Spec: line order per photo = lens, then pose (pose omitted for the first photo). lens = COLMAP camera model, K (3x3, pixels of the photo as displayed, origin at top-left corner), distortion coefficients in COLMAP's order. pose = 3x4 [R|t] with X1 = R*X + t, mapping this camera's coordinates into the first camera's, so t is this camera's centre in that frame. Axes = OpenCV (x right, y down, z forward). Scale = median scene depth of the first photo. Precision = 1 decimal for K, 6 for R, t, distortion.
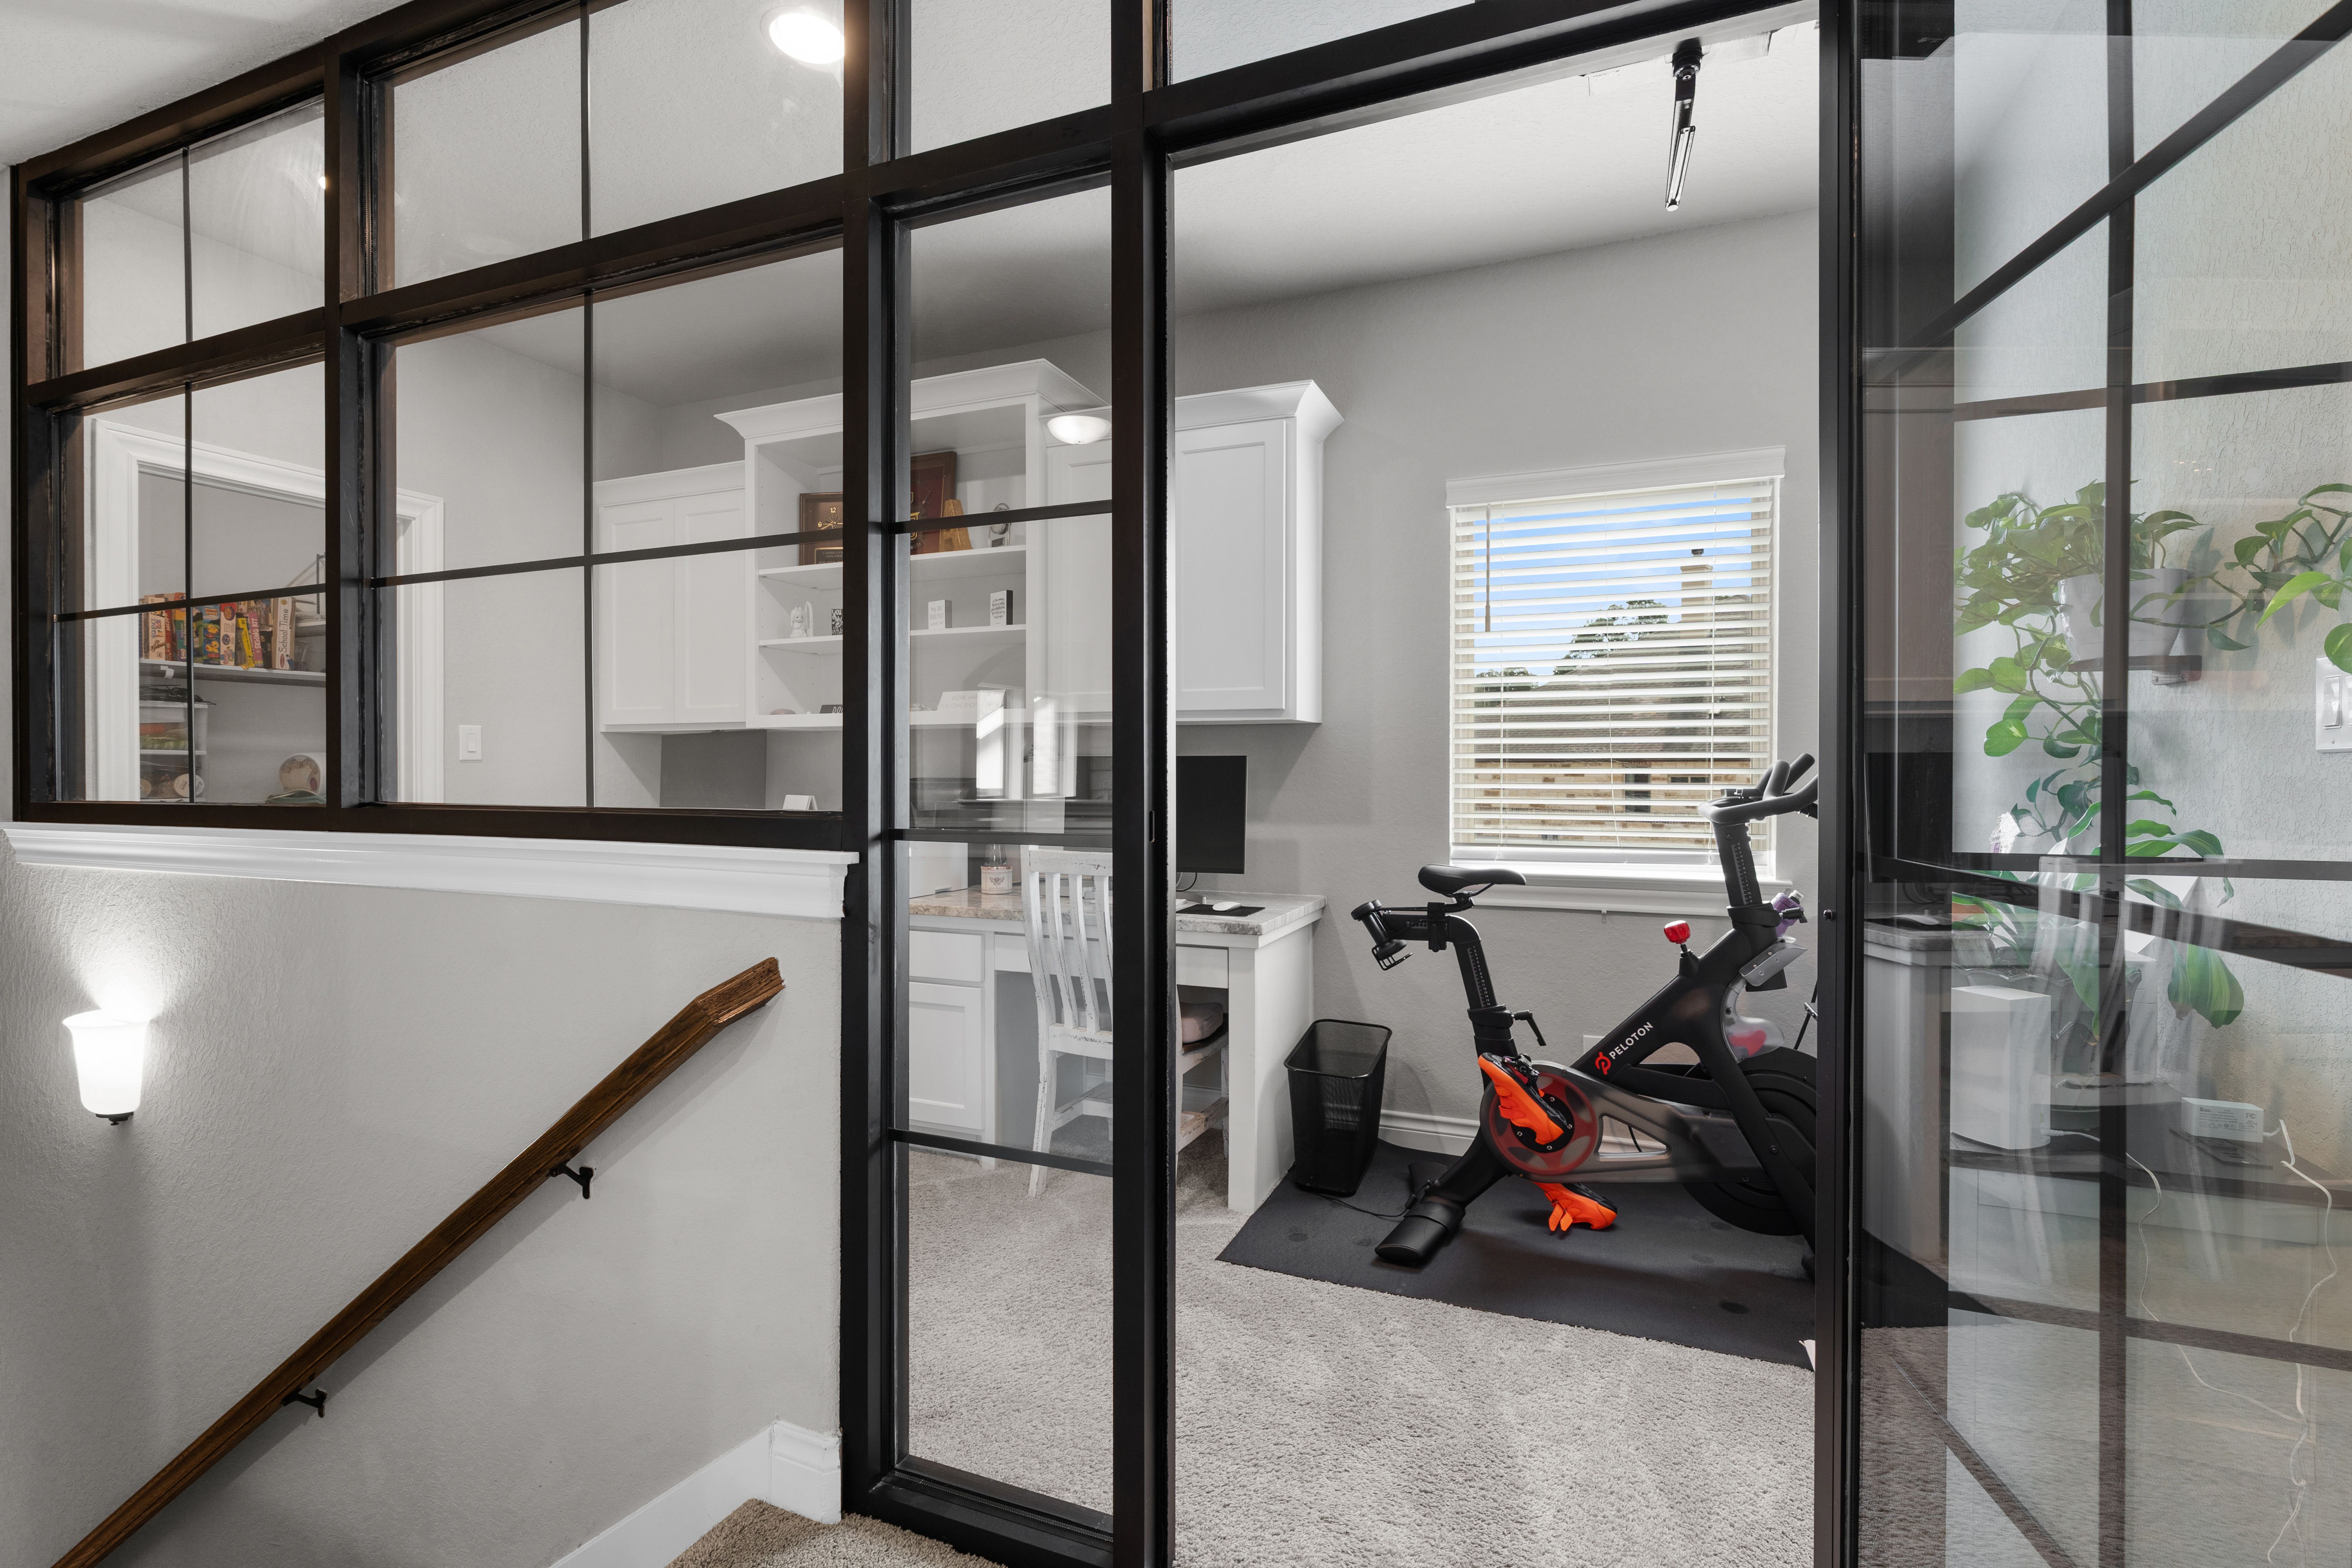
lens RADIAL K [[1073.5, 0, 1178.2], [0, 1073.5, 778.3], [0, 0, 1]] dist [-0.005123, -0.000151]
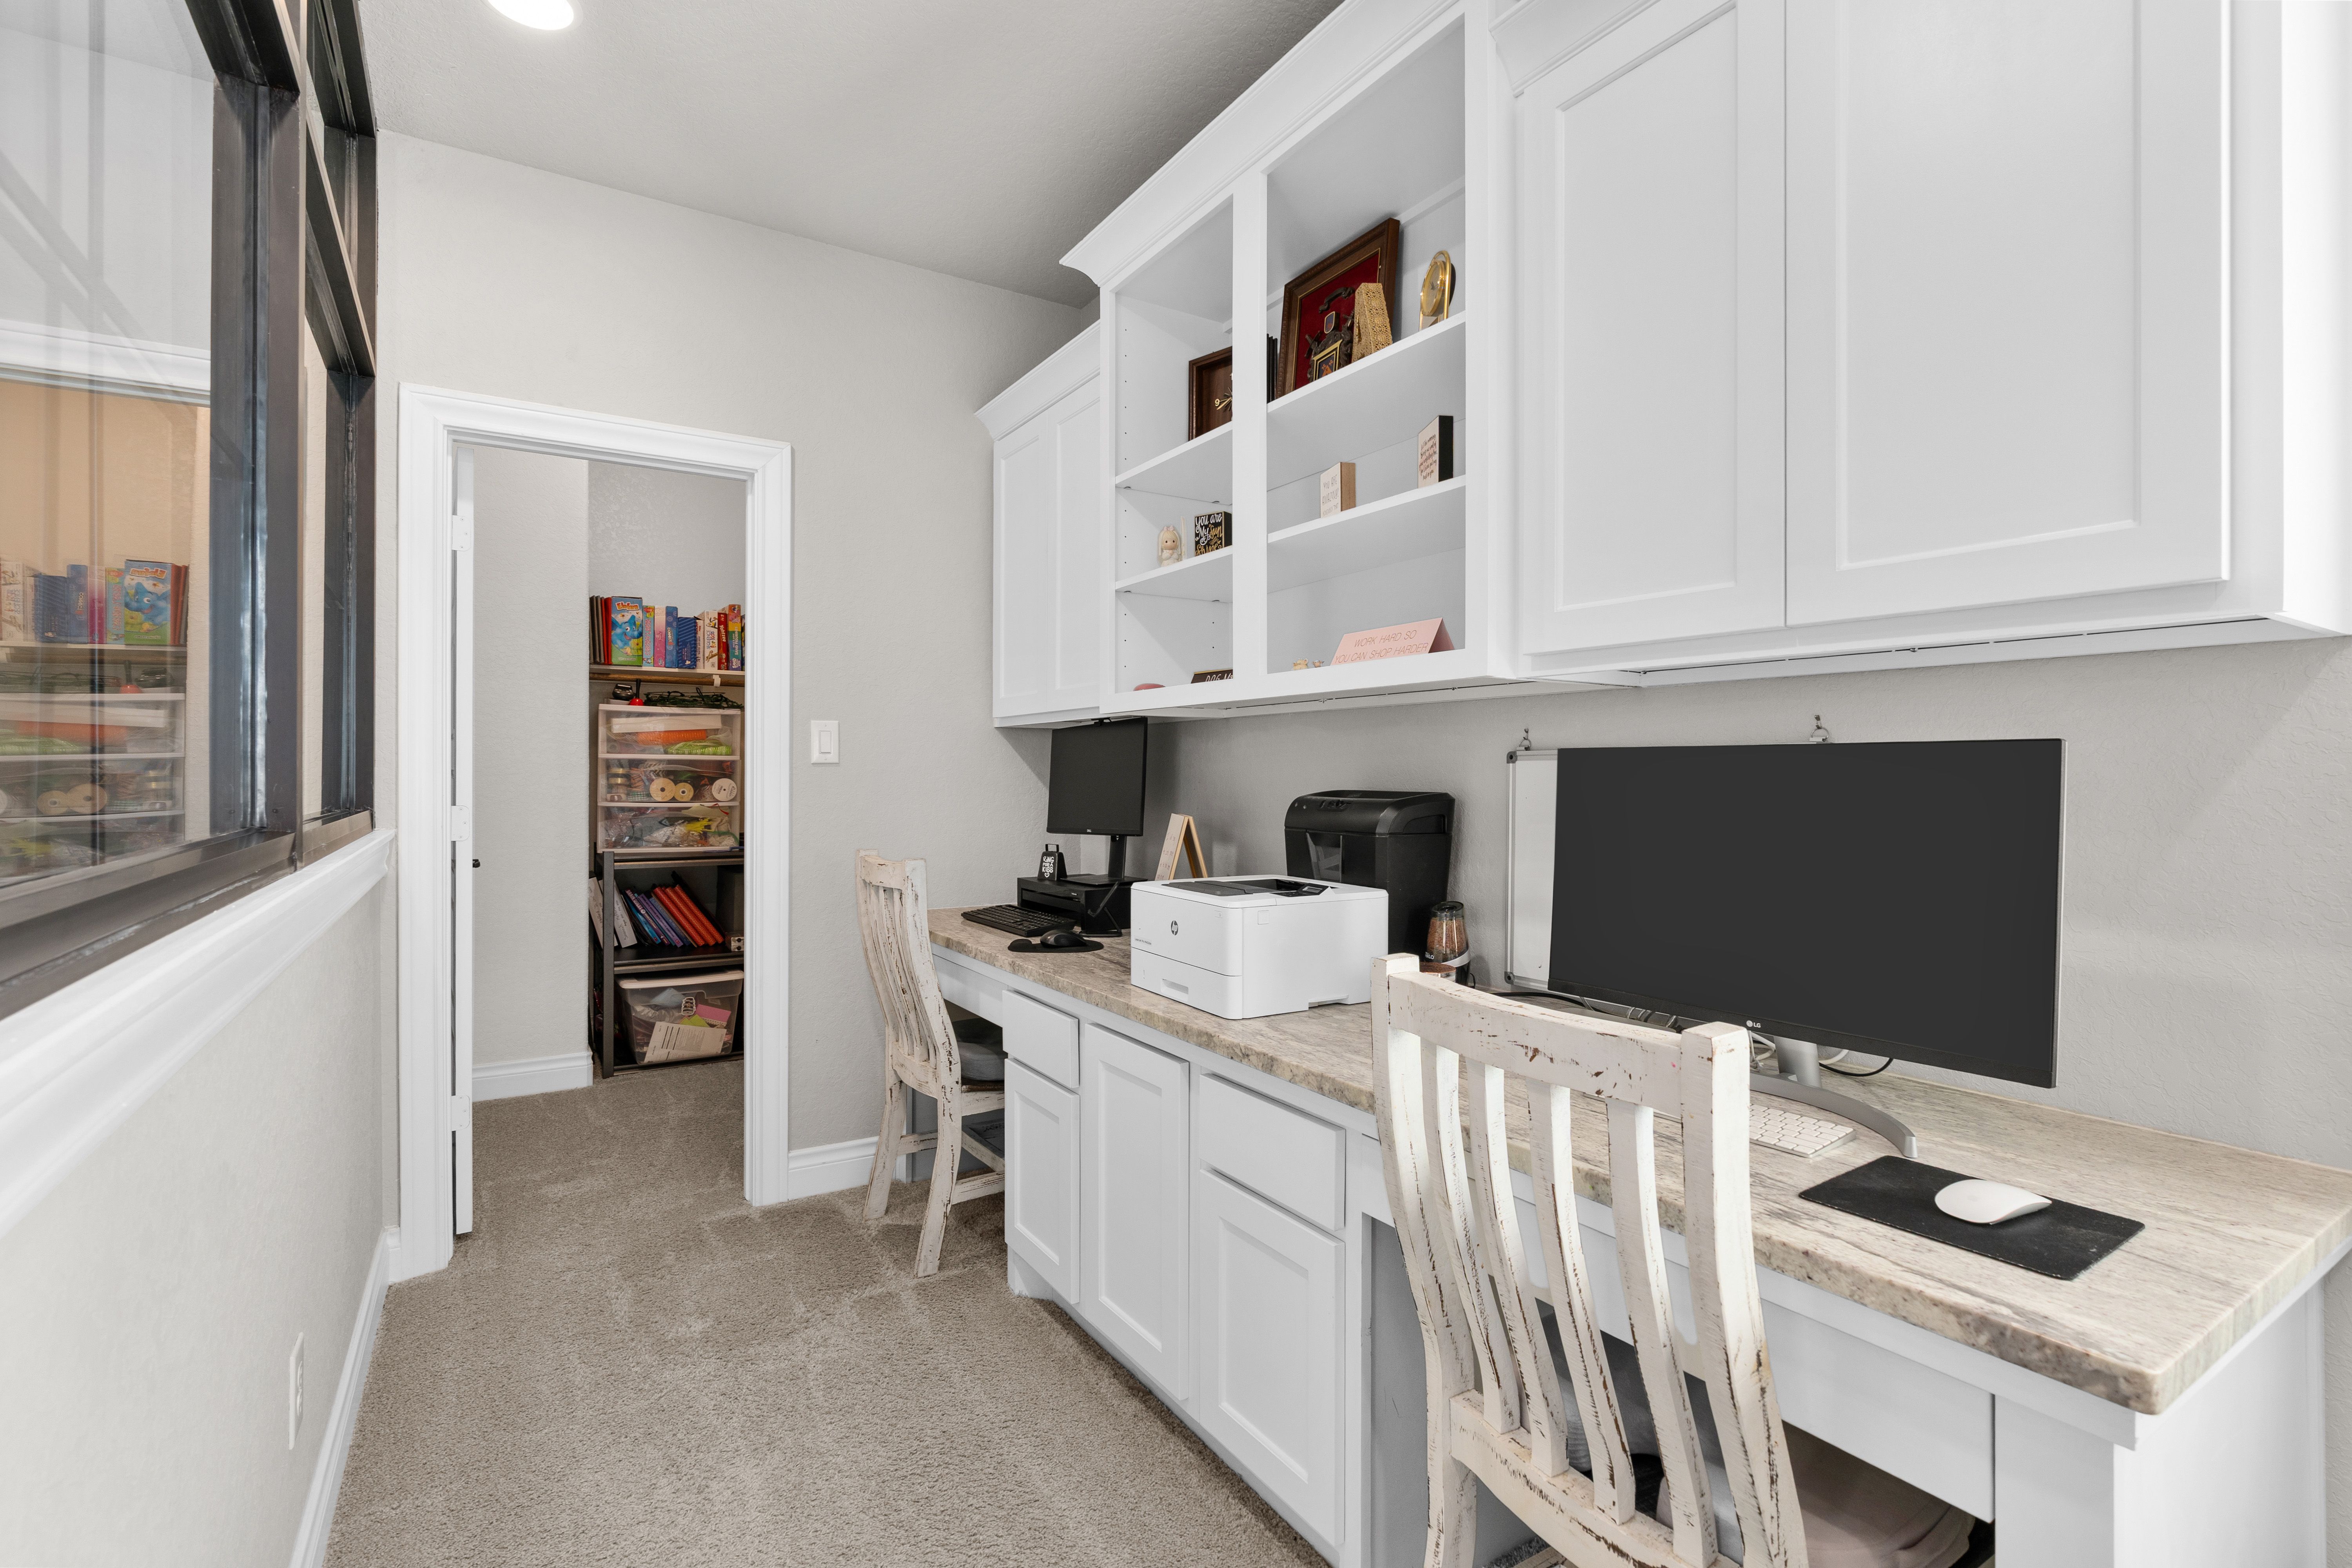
lens RADIAL K [[1073.5, 0, 1177.9], [0, 1073.5, 778.3], [0, 0, 1]] dist [-0.005123, -0.000151]
pose [[0.820608, 0.003657, -0.571479, 0.024406], [-0.006542, 0.999974, -0.002995, -0.005214], [0.571454, 0.006197, 0.820611, 0.525938]]
